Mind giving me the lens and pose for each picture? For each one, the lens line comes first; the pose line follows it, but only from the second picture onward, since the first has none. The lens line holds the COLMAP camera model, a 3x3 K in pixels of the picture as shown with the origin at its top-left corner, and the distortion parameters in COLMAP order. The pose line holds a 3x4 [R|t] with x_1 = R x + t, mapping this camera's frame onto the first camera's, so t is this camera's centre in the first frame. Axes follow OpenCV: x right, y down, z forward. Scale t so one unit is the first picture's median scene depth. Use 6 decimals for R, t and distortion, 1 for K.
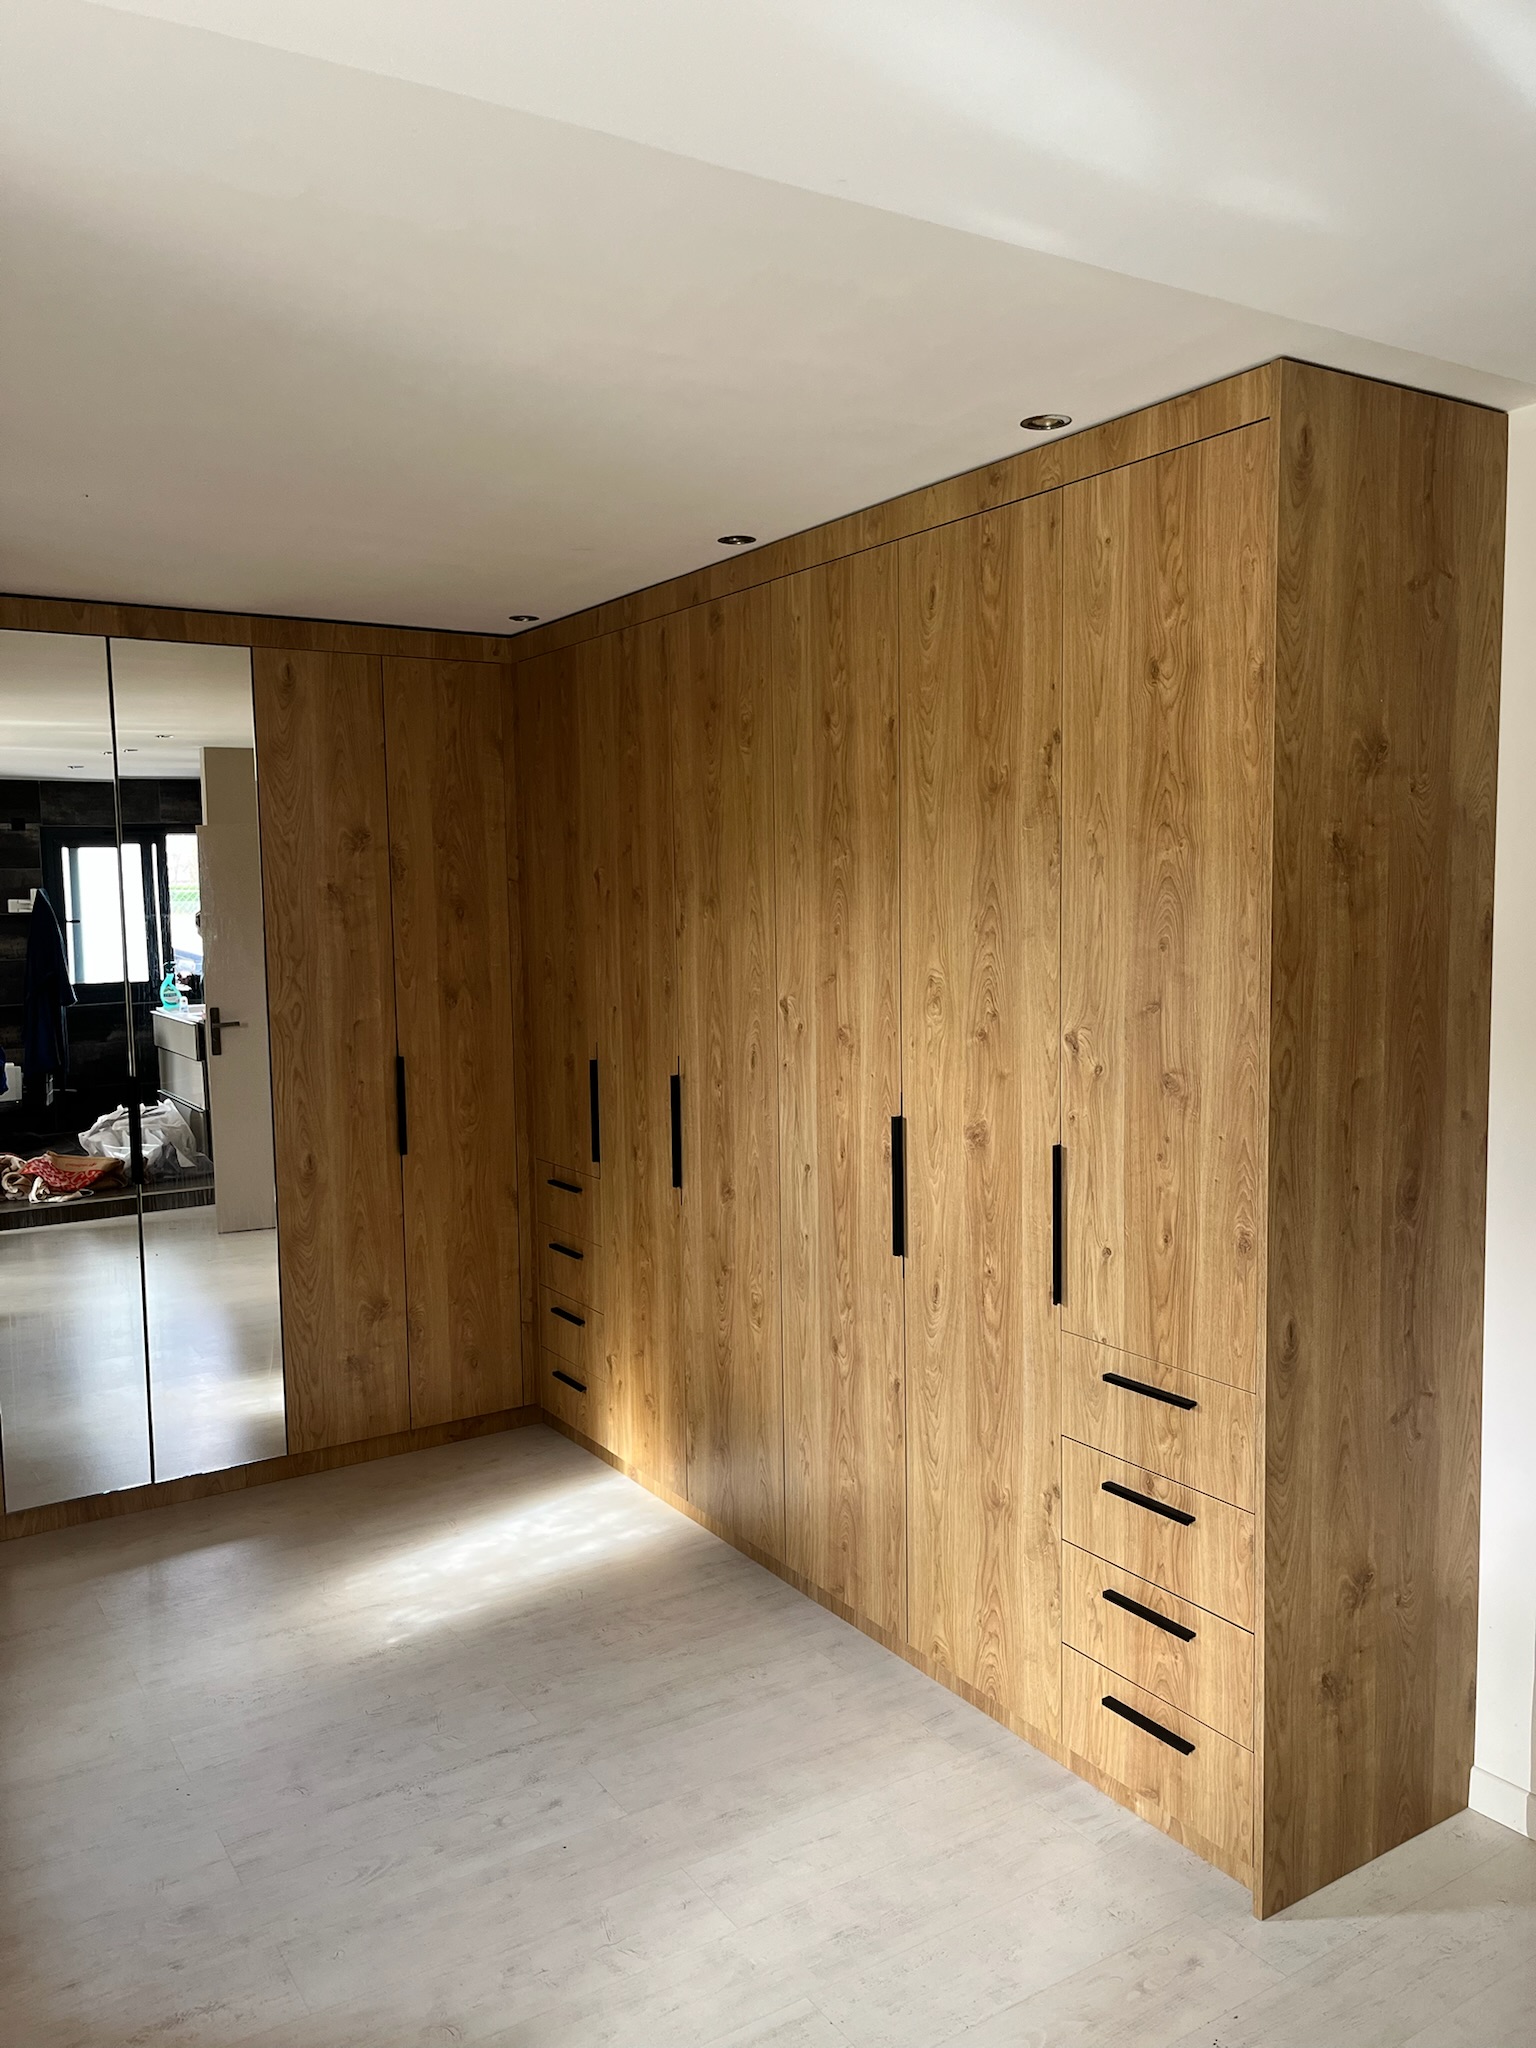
lens RADIAL K [[1545.8, 0, 765.5], [0, 1545.8, 1024.4], [0, 0, 1]] dist [0.054207, -0.061109]
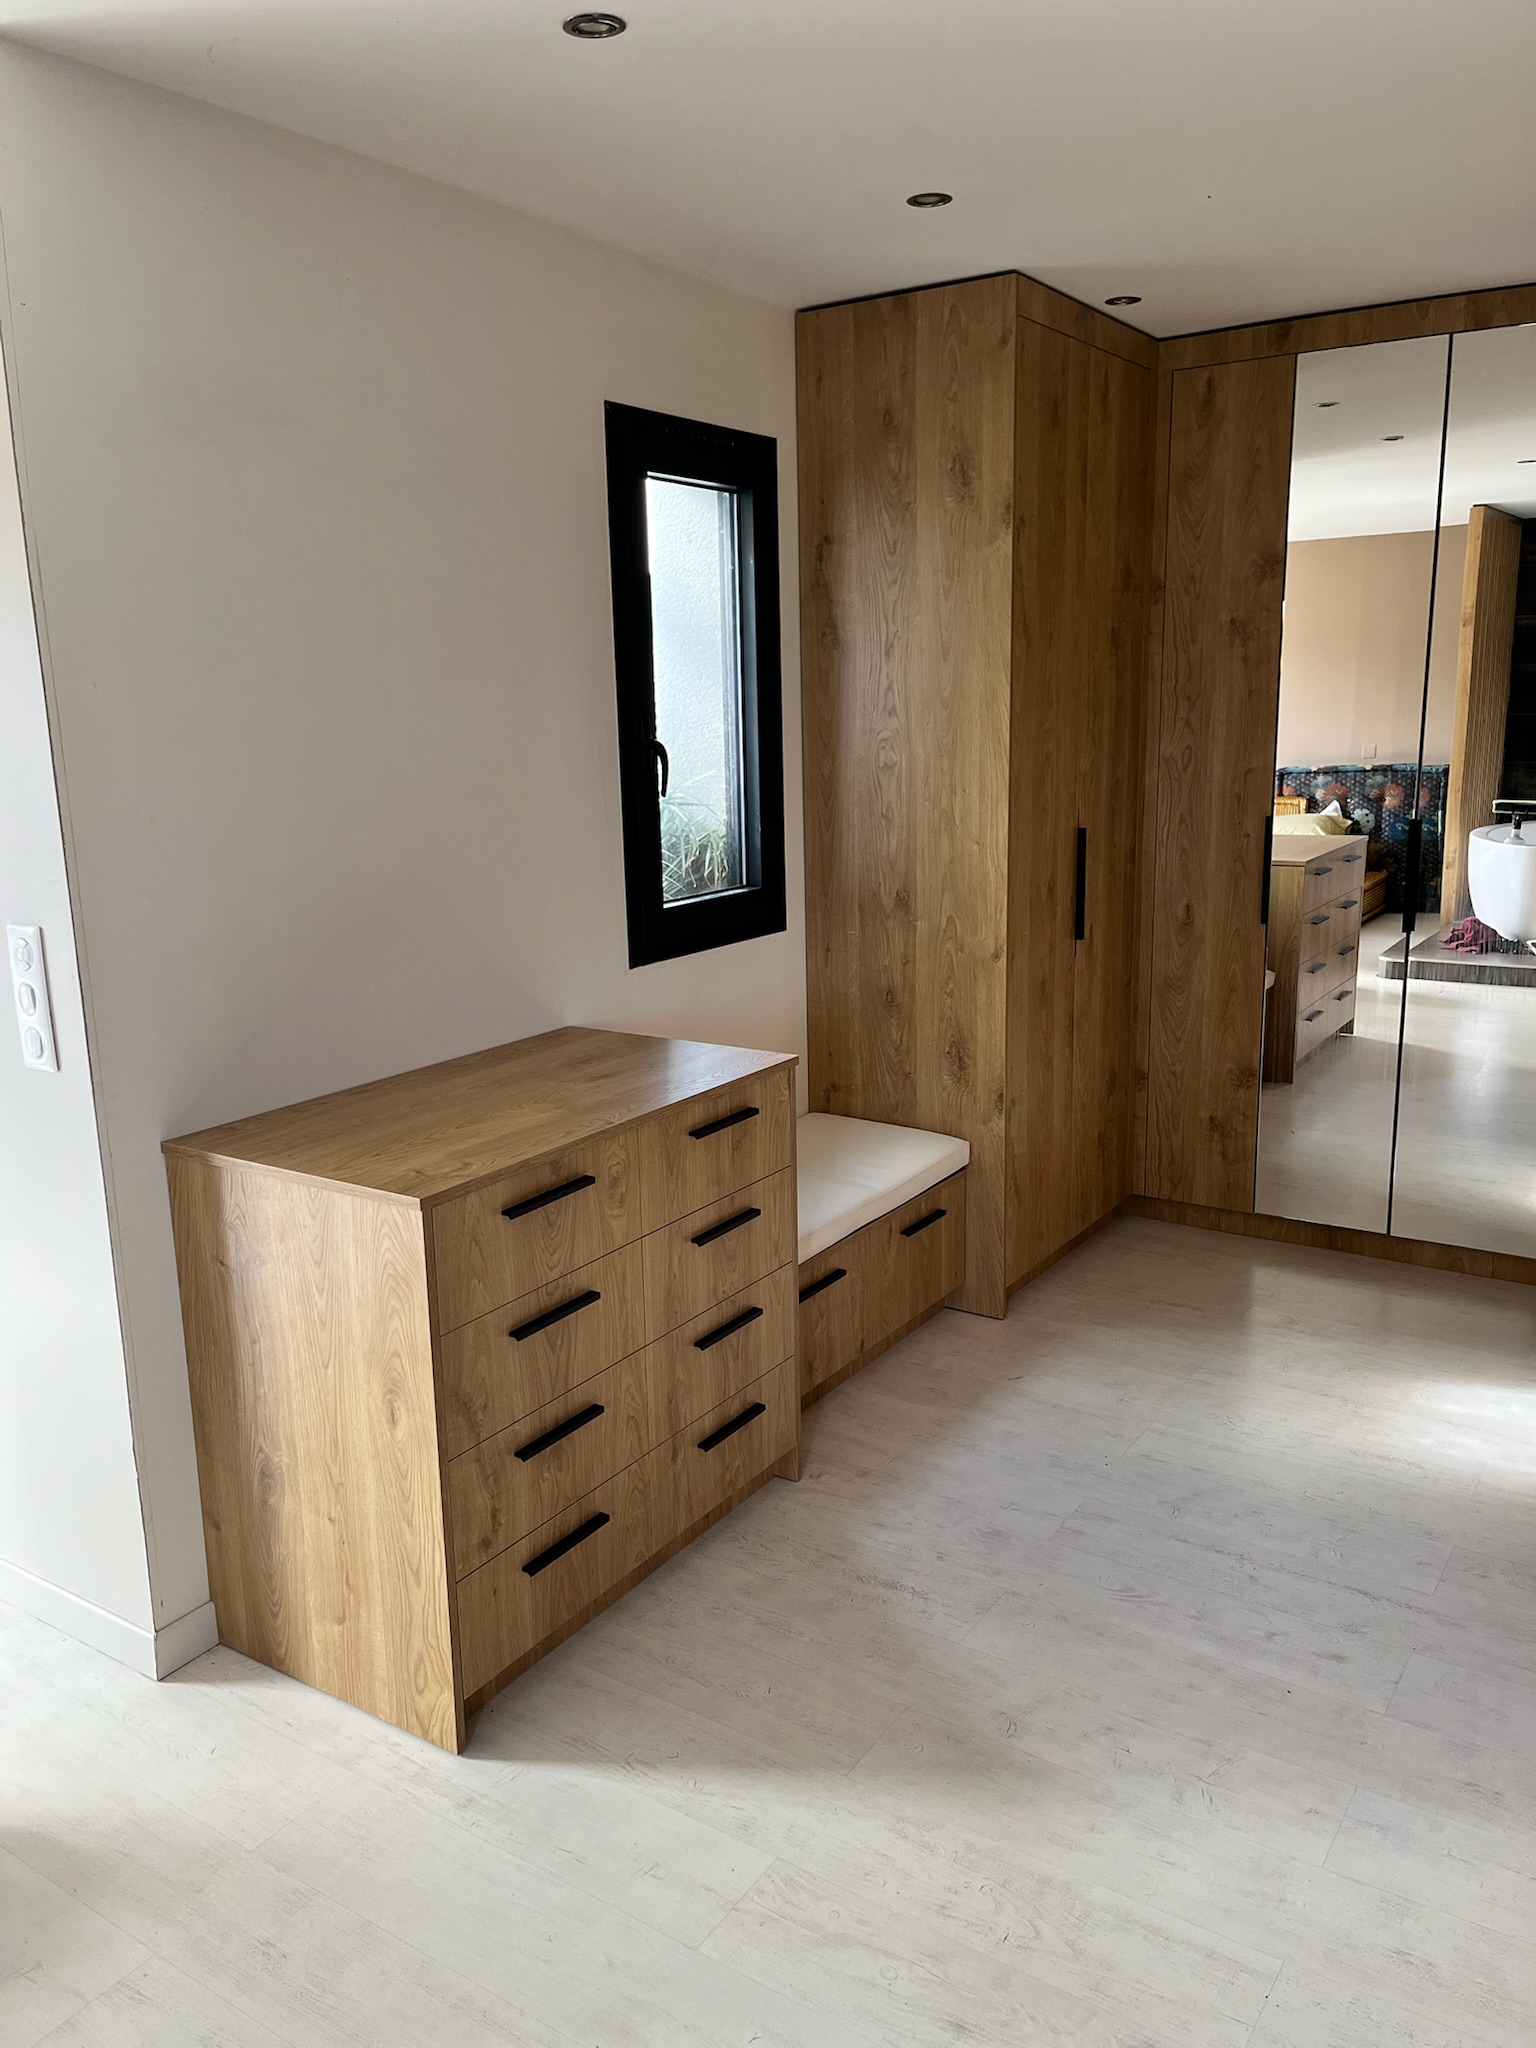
lens RADIAL K [[1545.8, 0, 781.5], [0, 1545.8, 1006.1], [0, 0, 1]] dist [0.054207, -0.061109]
pose [[0.423774, 0.192393, -0.885099, 0.470775], [-0.060963, 0.981023, 0.184055, -0.016974], [0.903714, -0.024039, 0.427461, 0.345125]]
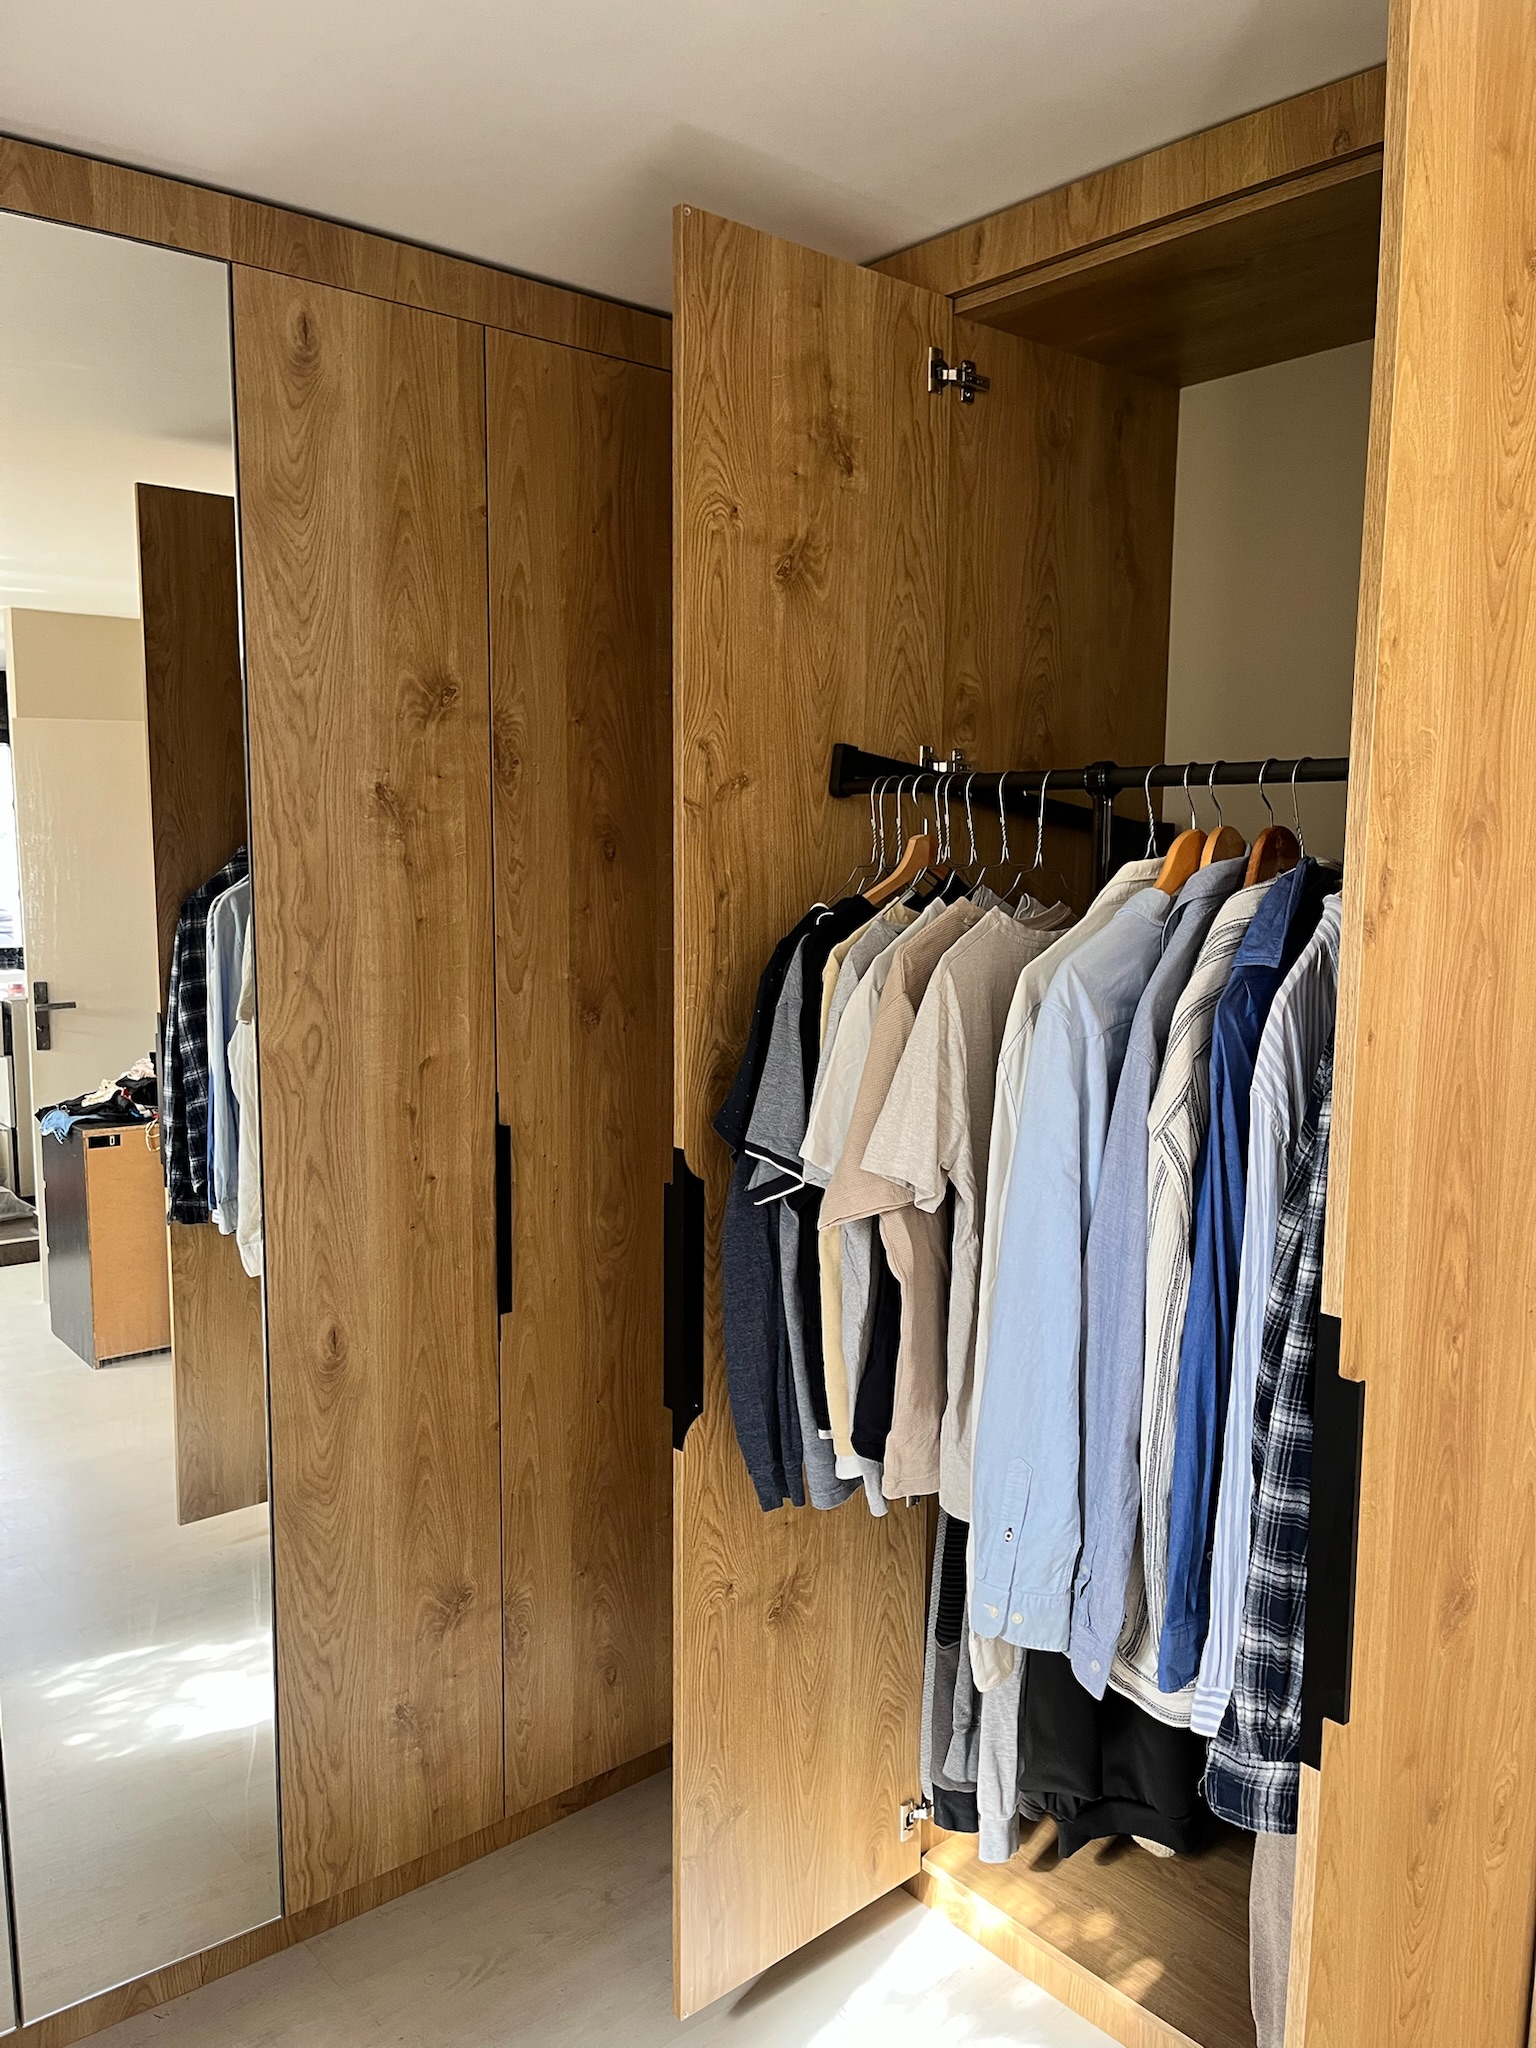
lens RADIAL K [[1545.8, 0, 782.3], [0, 1545.8, 1034.8], [0, 0, 1]] dist [0.054207, -0.061109]
pose [[0.990180, 0.012174, 0.139265, -0.218991], [-0.017777, 0.999079, 0.039065, -0.031938], [-0.138661, -0.041157, 0.989484, 0.483076]]
